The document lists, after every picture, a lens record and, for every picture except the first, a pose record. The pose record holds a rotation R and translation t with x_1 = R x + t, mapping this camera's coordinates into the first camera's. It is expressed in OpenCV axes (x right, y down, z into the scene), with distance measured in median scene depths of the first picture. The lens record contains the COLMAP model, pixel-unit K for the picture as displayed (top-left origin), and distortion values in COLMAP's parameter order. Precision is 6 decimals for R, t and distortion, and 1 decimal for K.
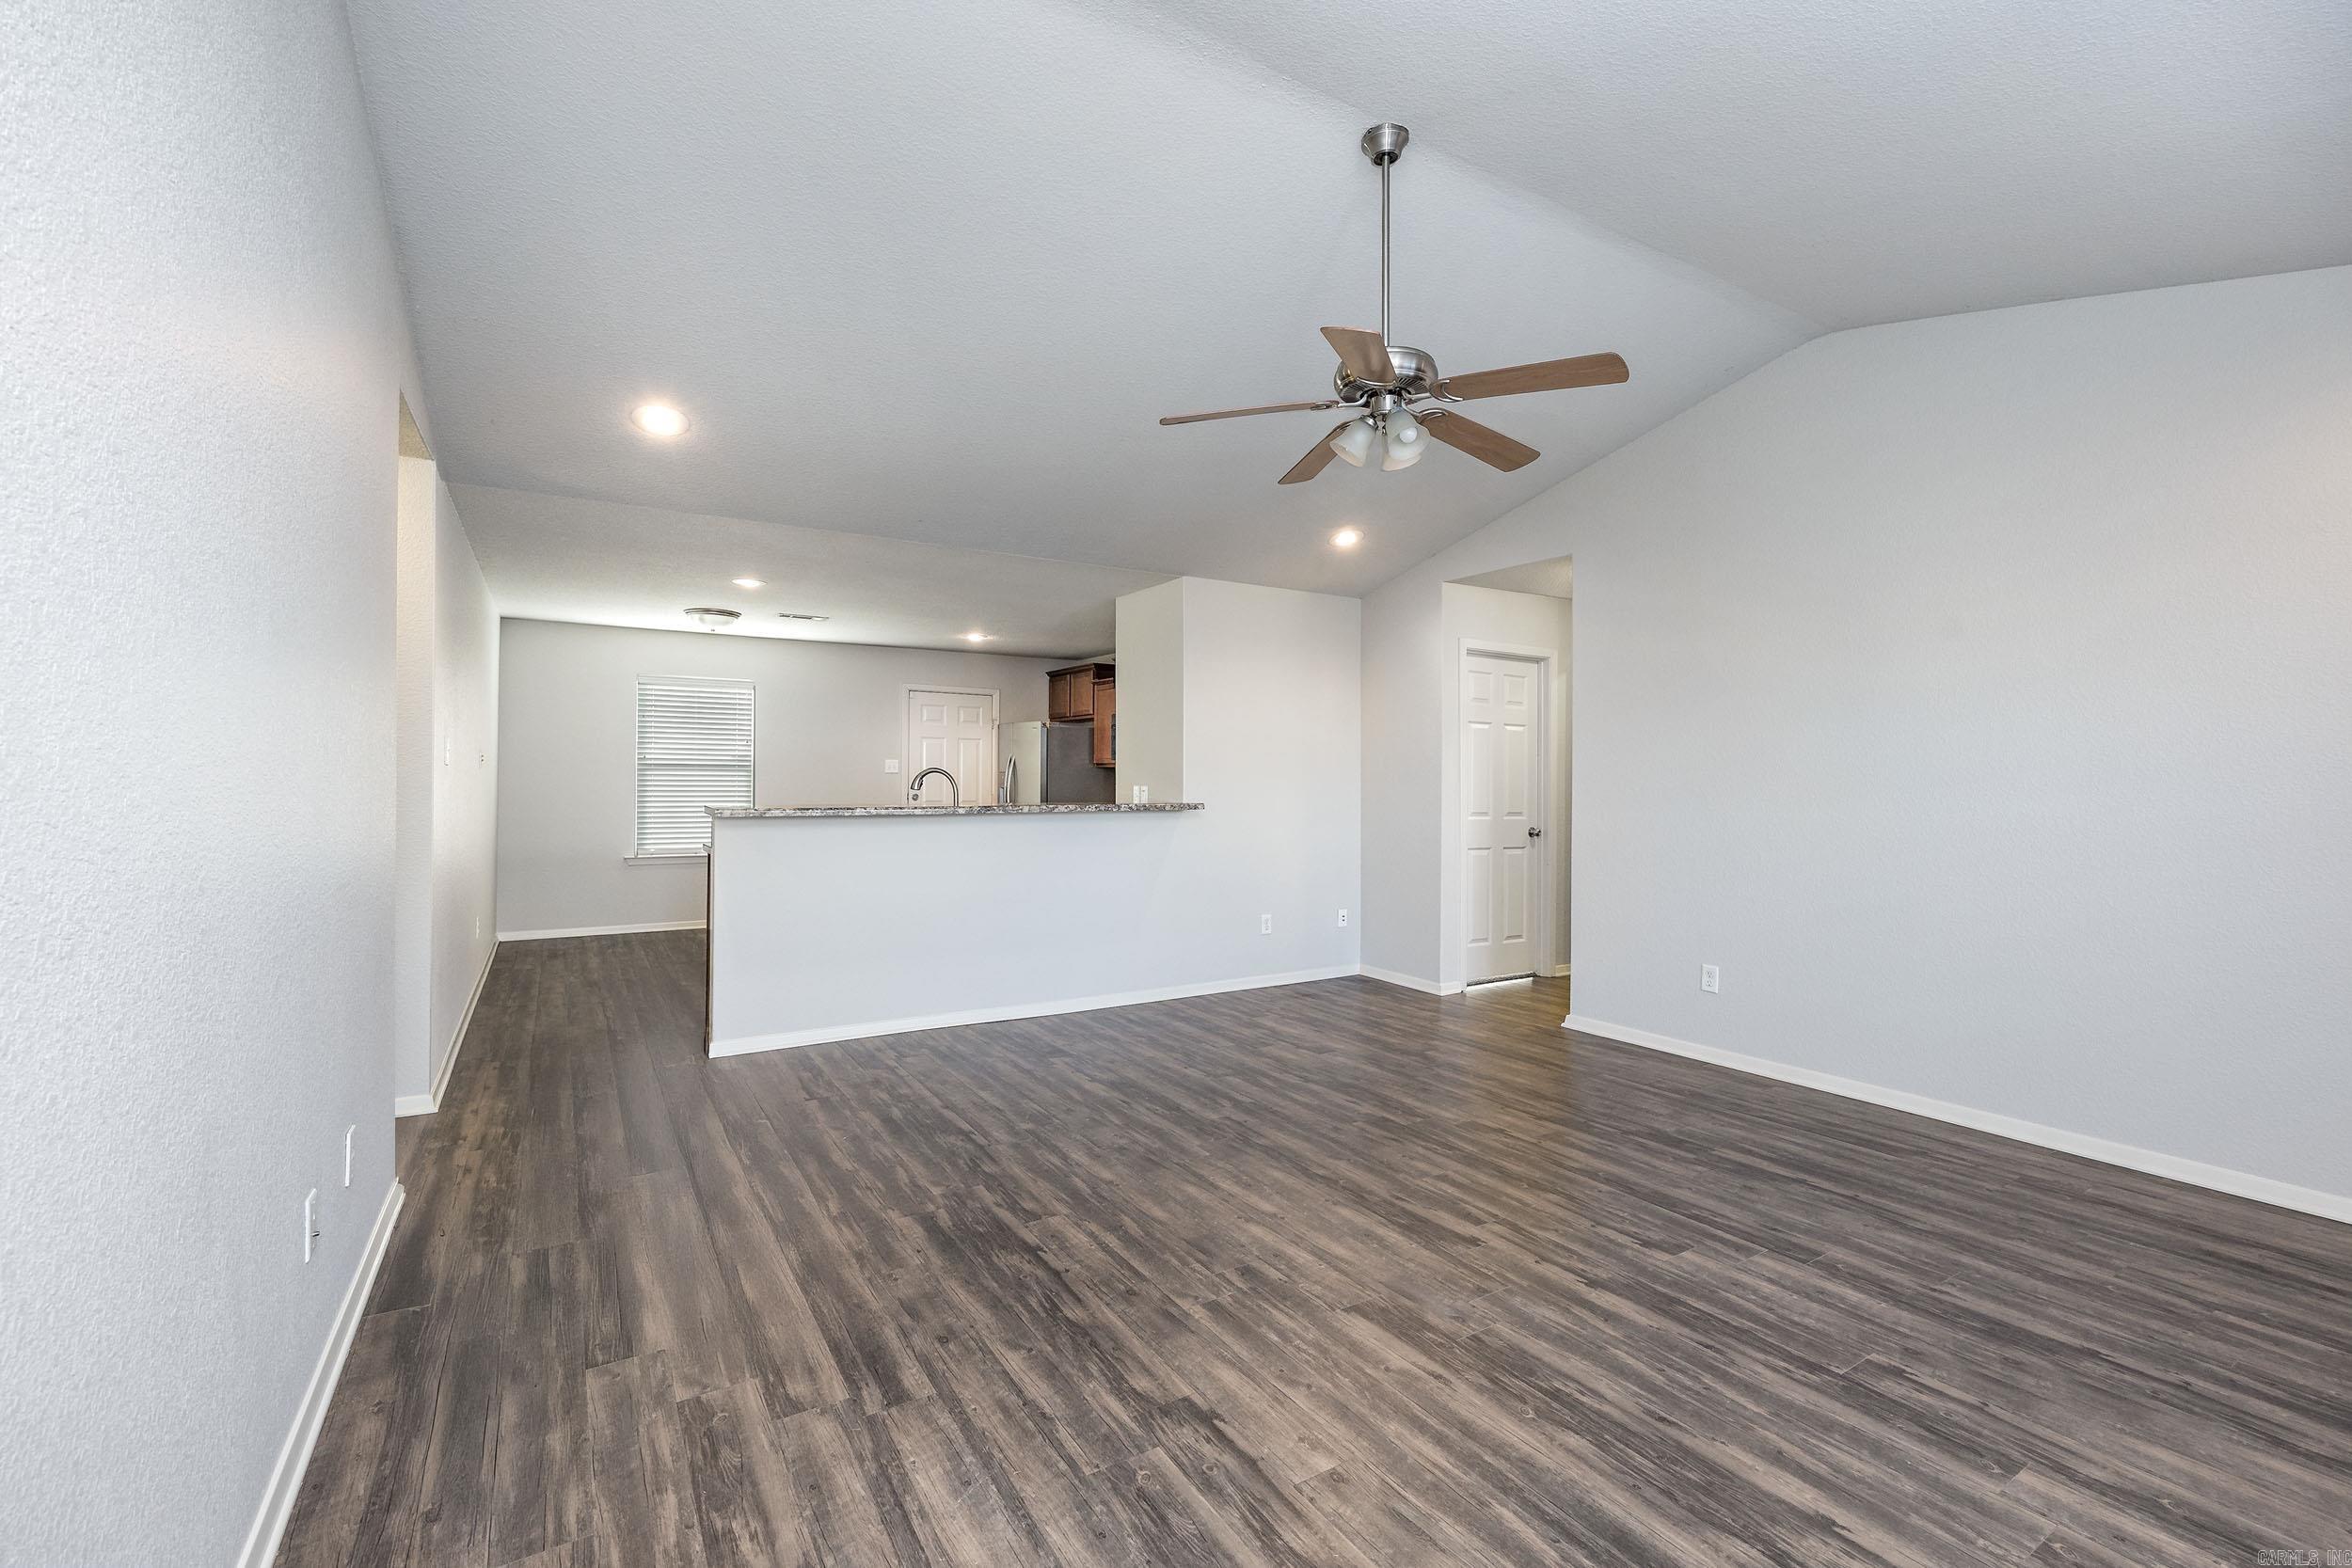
lens RADIAL K [[974.4, 0, 1193.5], [0, 974.4, 769.6], [0, 0, 1]] dist [-0.000772, -0.000464]
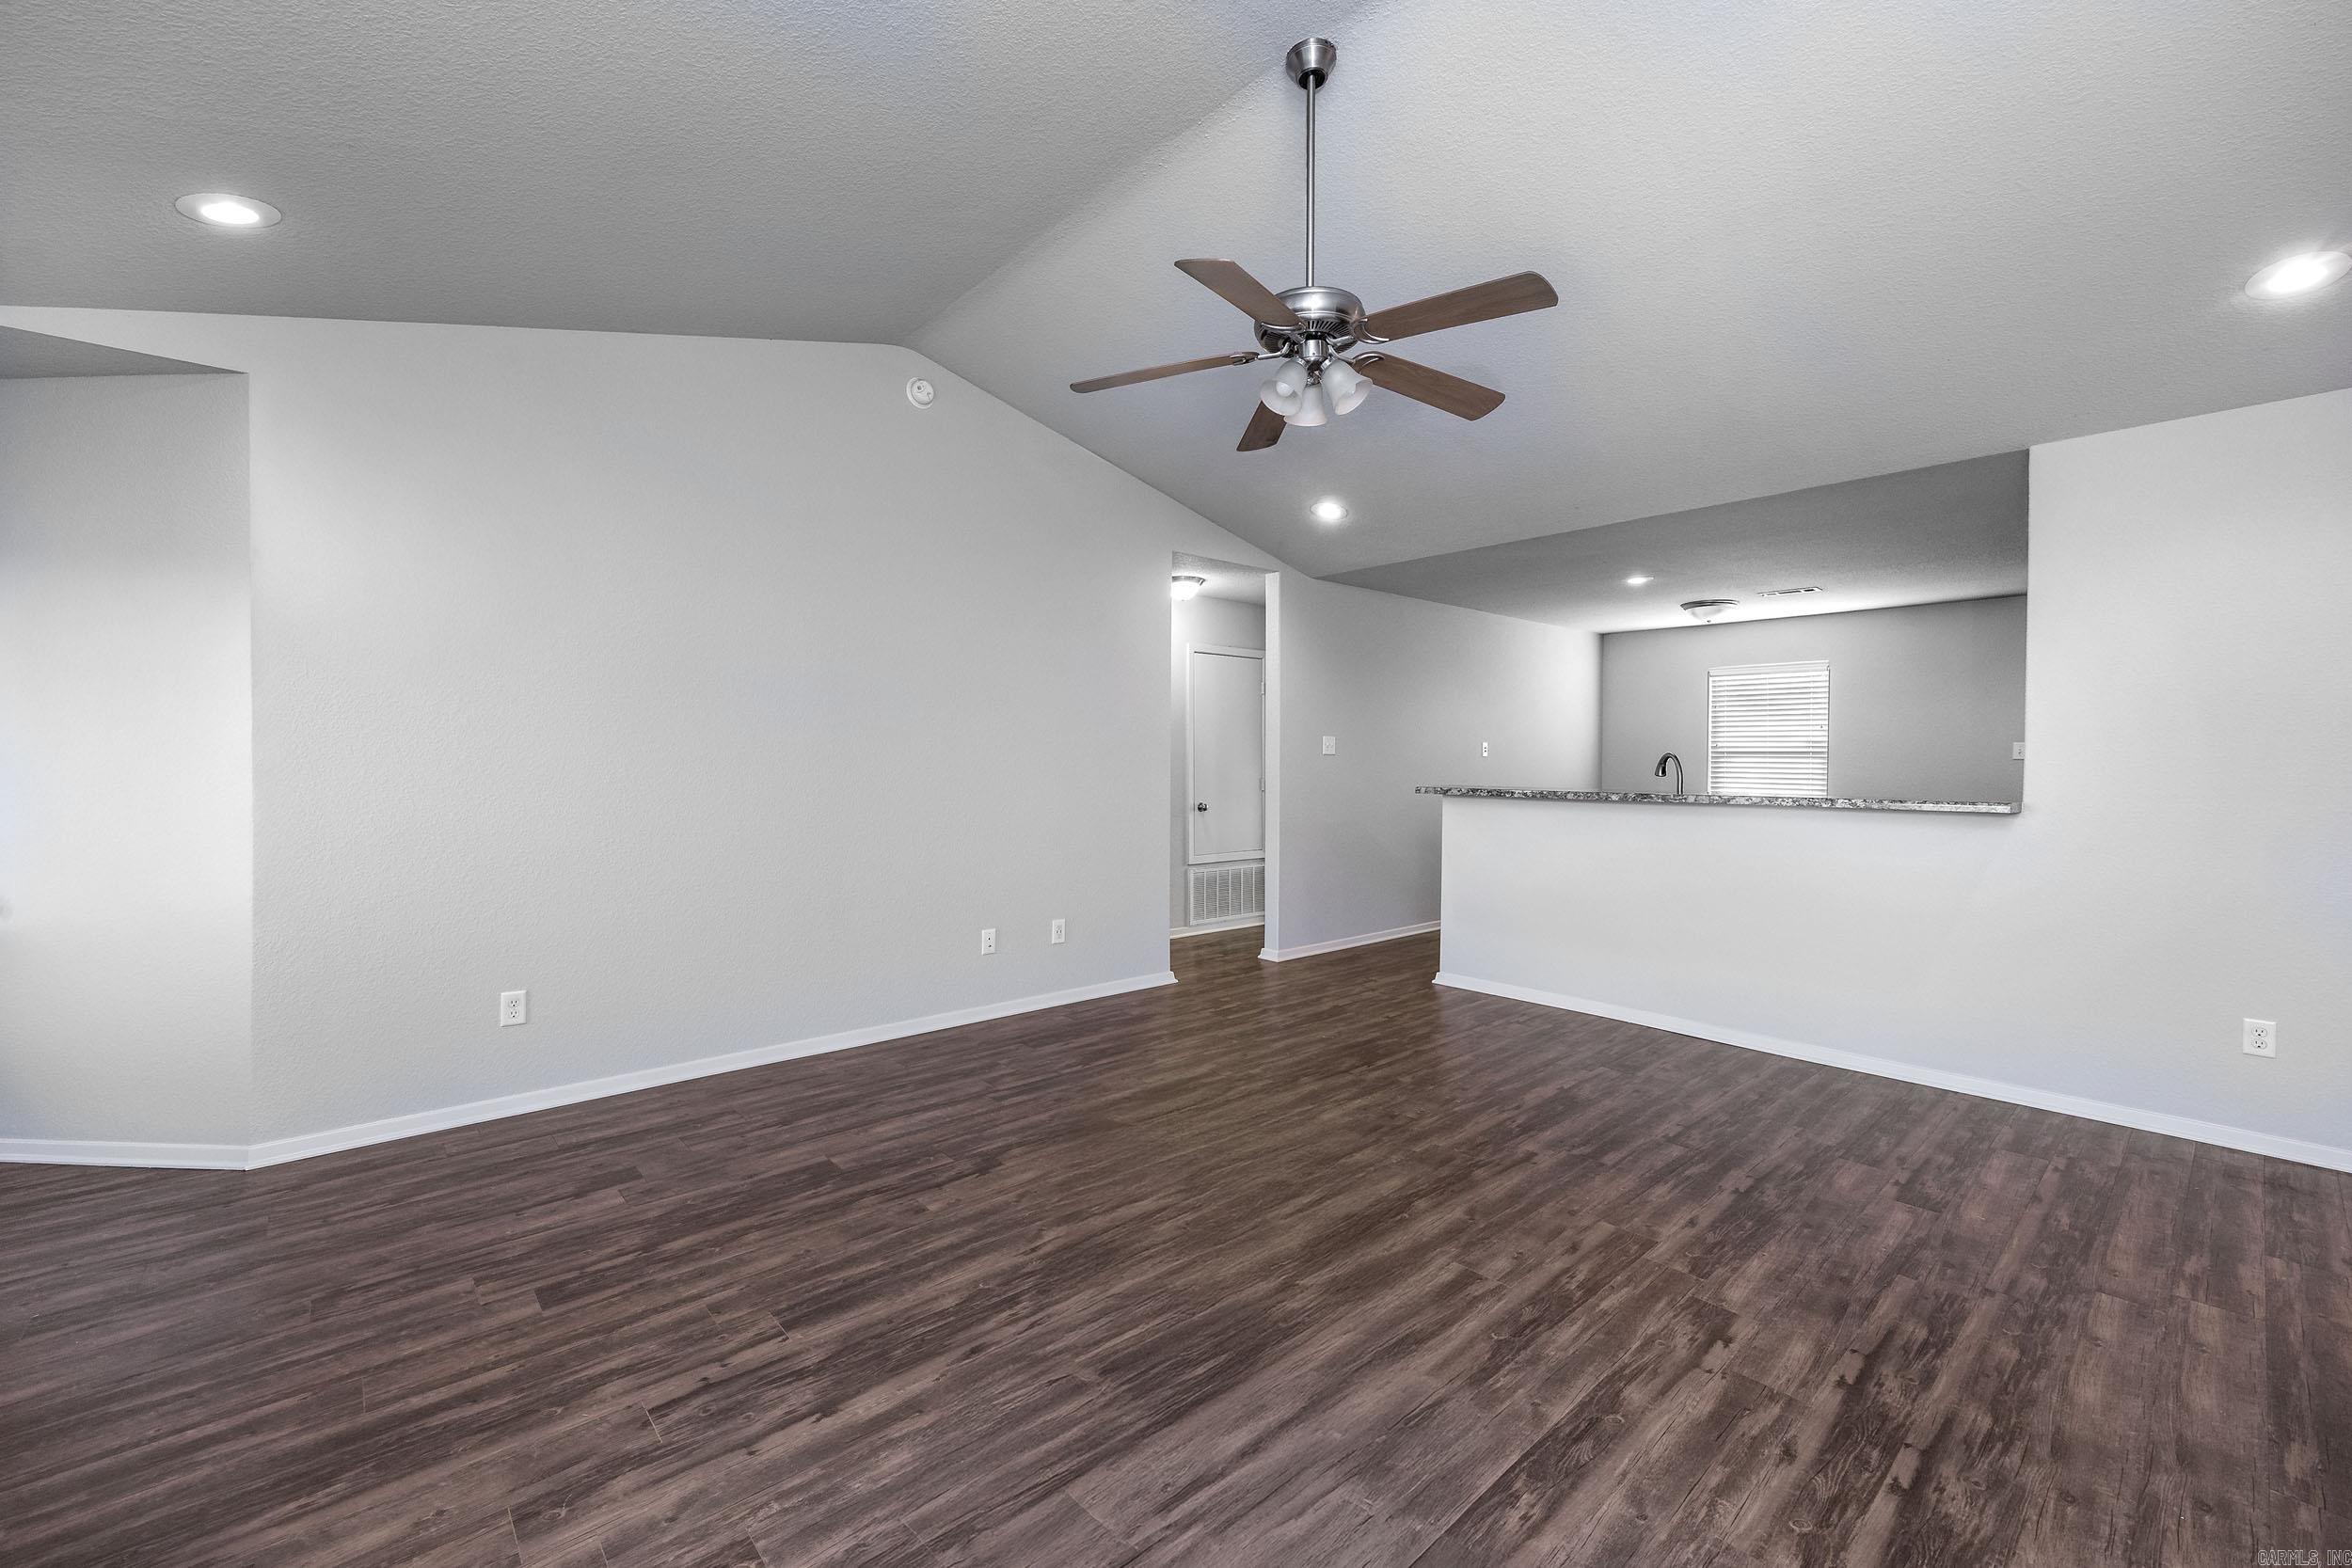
lens RADIAL K [[974.4, 0, 1193.5], [0, 974.4, 769.6], [0, 0, 1]] dist [-0.000772, -0.000464]
pose [[0.173770, 0.003987, -0.984778, 0.977902], [0.005974, 0.999969, 0.005103, 0.012138], [0.984768, -0.006769, 0.173740, 0.653363]]
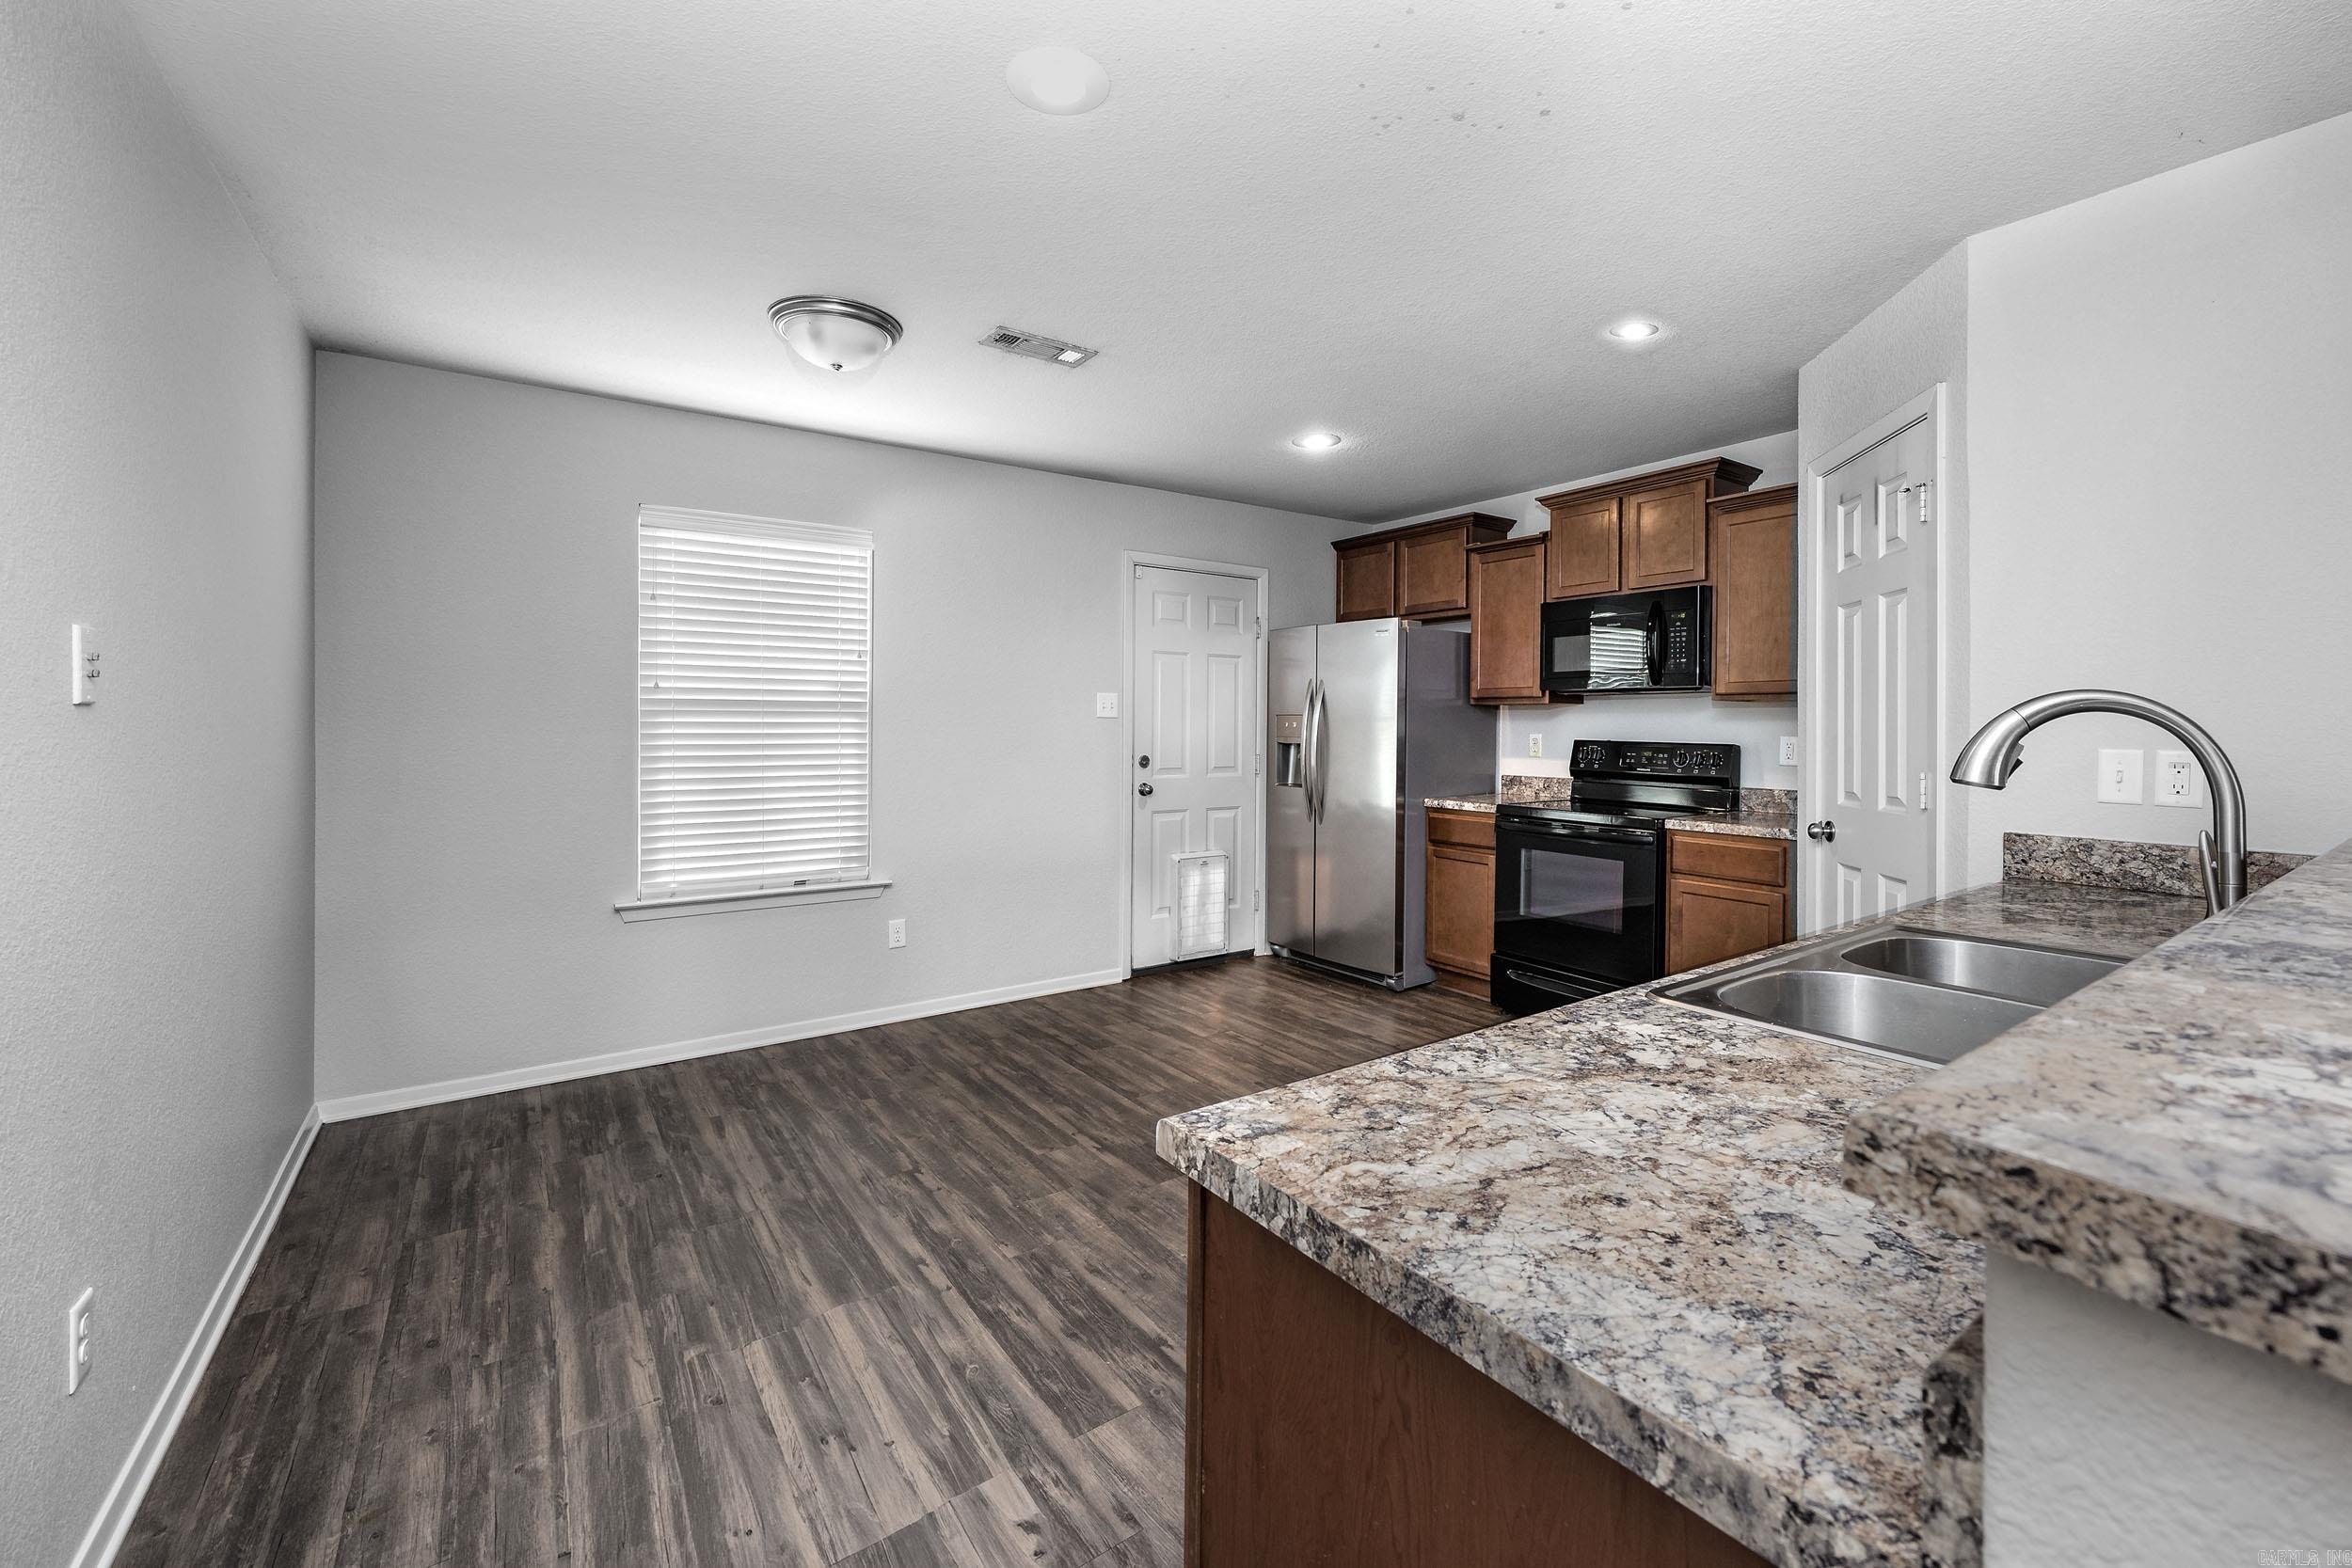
lens RADIAL K [[974.4, 0, 1193.5], [0, 974.4, 769.6], [0, 0, 1]] dist [-0.000772, -0.000464]
pose [[0.999515, -0.003939, 0.030893, -0.812783], [0.002557, 0.998999, 0.044655, 0.030202], [-0.031038, -0.044554, 0.998525, 1.323275]]
